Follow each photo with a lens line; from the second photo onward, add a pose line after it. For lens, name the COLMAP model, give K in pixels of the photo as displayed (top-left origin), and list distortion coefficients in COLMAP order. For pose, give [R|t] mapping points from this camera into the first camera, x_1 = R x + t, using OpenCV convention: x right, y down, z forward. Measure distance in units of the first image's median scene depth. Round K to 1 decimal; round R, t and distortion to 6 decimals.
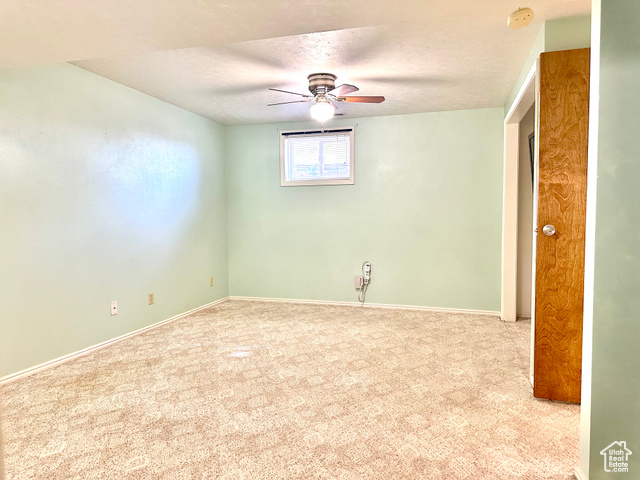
lens RADIAL K [[444.1, 0, 320.2], [0, 444.1, 238.8], [0, 0, 1]] dist [0.073860, -0.026402]
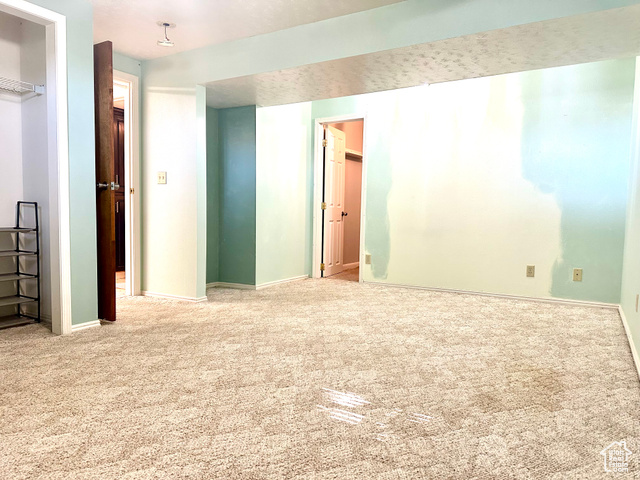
lens RADIAL K [[444.1, 0, 320.5], [0, 444.1, 240.2], [0, 0, 1]] dist [0.073860, -0.026402]
pose [[-0.968095, -0.029423, 0.248850, -0.321568], [-0.000059, 0.993109, 0.117192, -0.011686], [-0.250583, 0.113438, -0.961426, 1.737860]]
